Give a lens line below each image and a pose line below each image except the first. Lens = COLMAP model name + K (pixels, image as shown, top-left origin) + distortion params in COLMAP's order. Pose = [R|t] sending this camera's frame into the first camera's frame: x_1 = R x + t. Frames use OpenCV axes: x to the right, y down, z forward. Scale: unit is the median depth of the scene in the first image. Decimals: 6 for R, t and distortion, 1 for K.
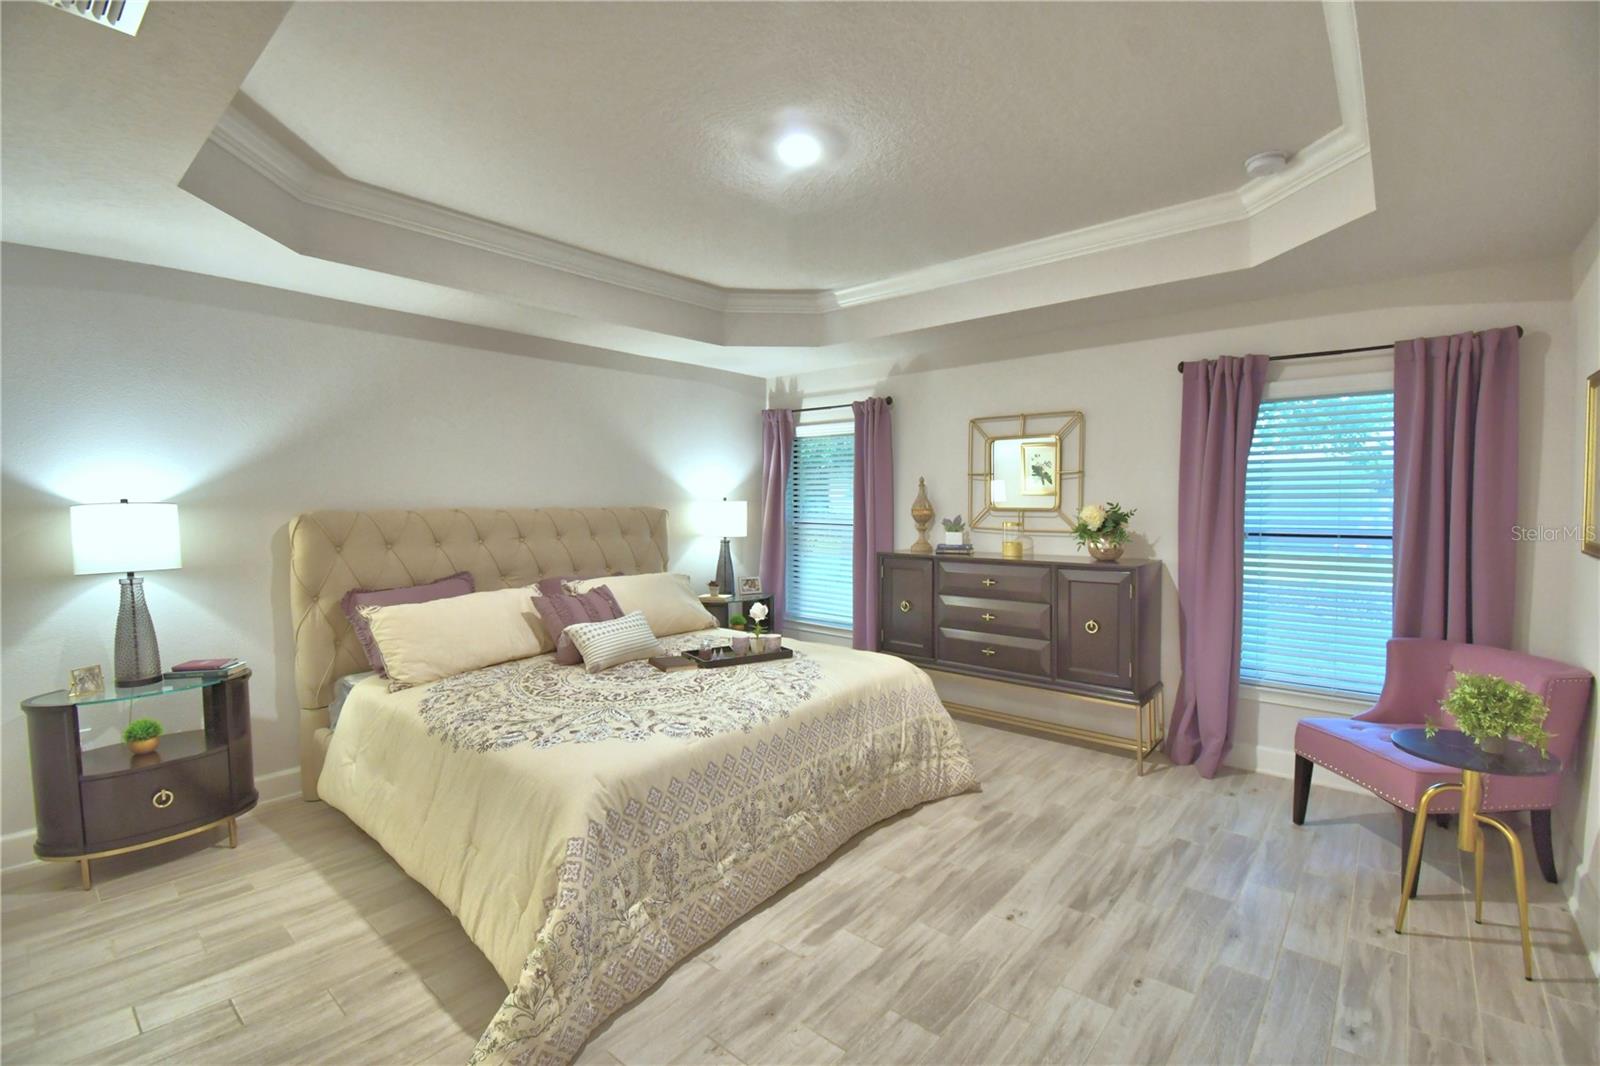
lens RADIAL K [[700.0, 0, 808.2], [0, 700.0, 547.1], [0, 0, 1]] dist [0.010163, -0.018210]
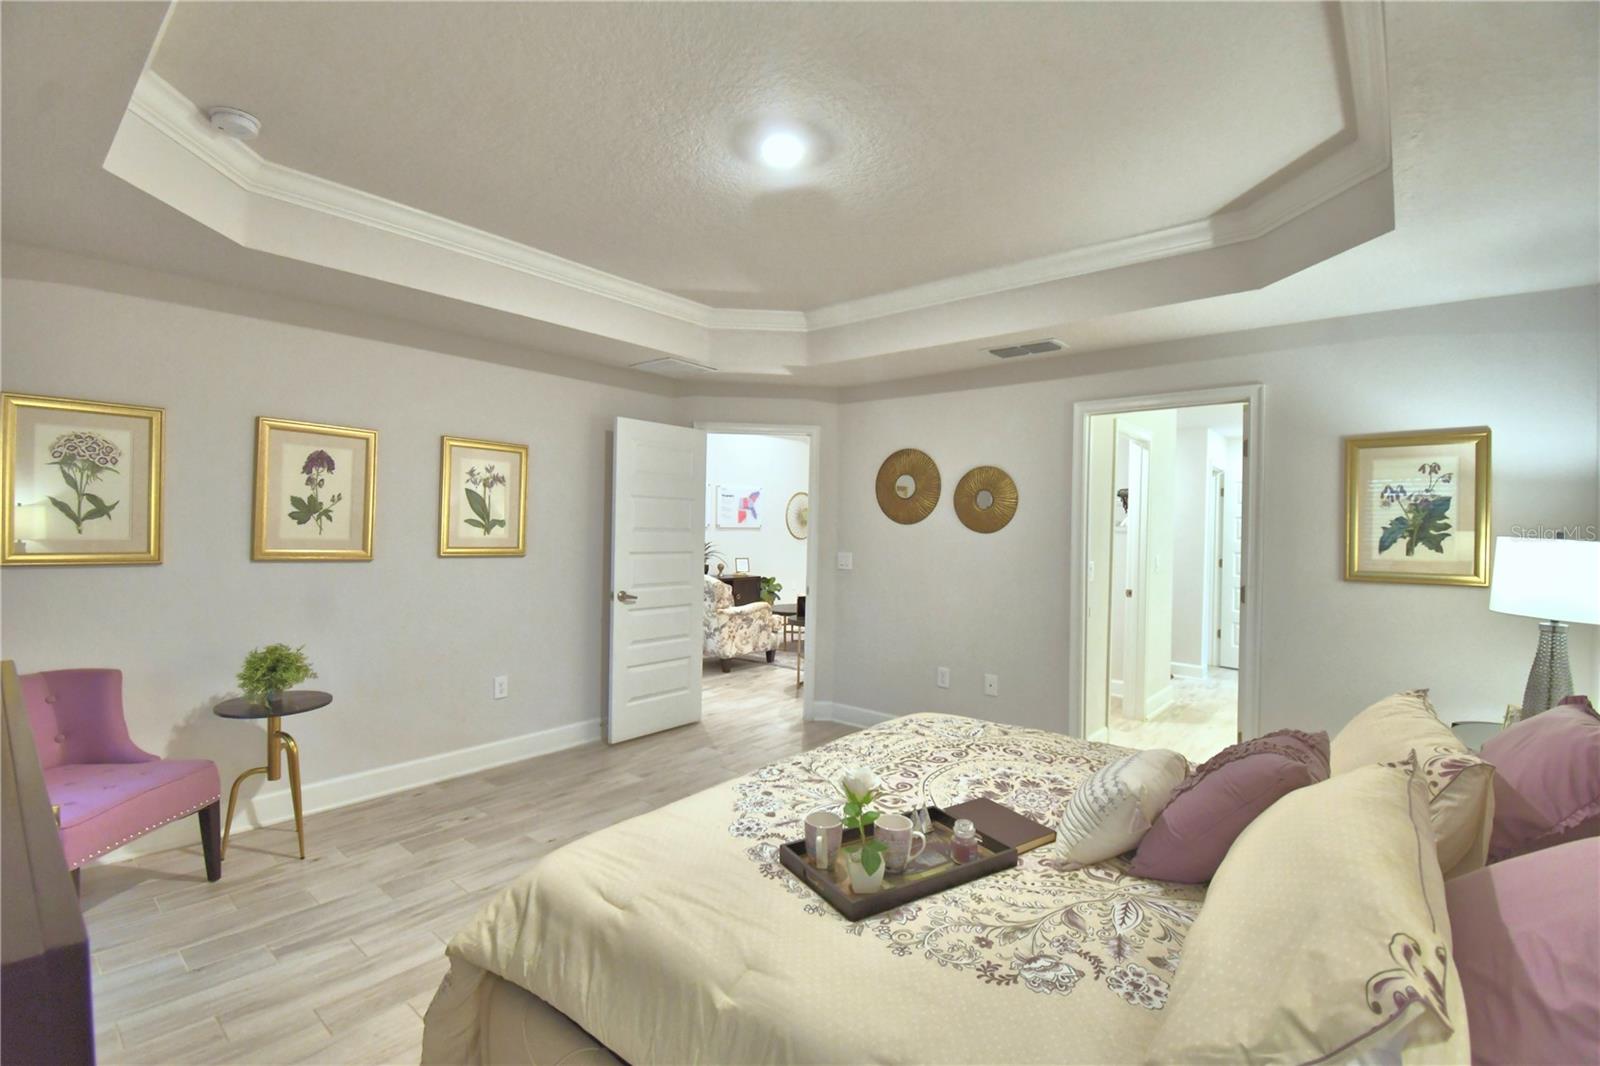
lens RADIAL K [[700.0, 0, 803.5], [0, 700.0, 530.3], [0, 0, 1]] dist [0.010163, -0.018210]
pose [[-0.999903, -0.013197, -0.004379, -0.041285], [-0.013484, 0.997182, 0.073796, -0.120193], [0.003392, 0.073848, -0.997264, 1.808162]]
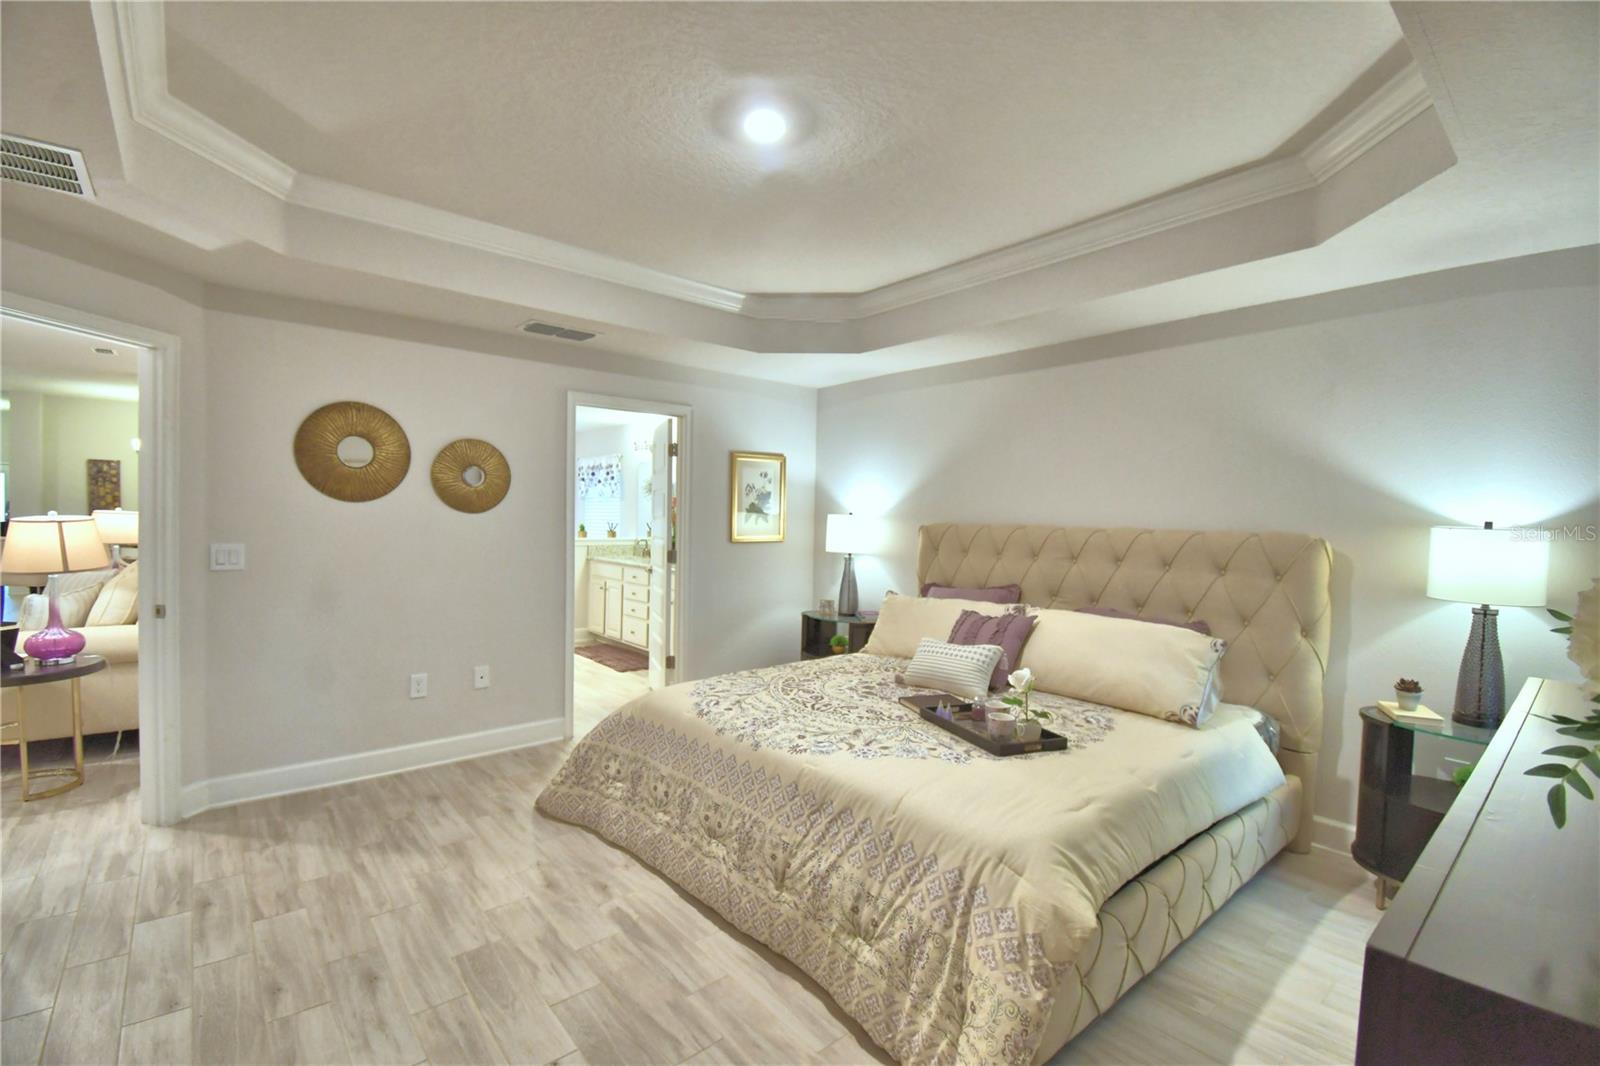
lens RADIAL K [[700.0, 0, 772.2], [0, 700.0, 532.5], [0, 0, 1]] dist [0.010163, -0.018210]
pose [[-0.191118, 0.026514, -0.981209, 0.818158], [-0.083133, 0.995606, 0.043095, -0.077490], [0.978040, 0.089807, -0.188074, 1.120027]]
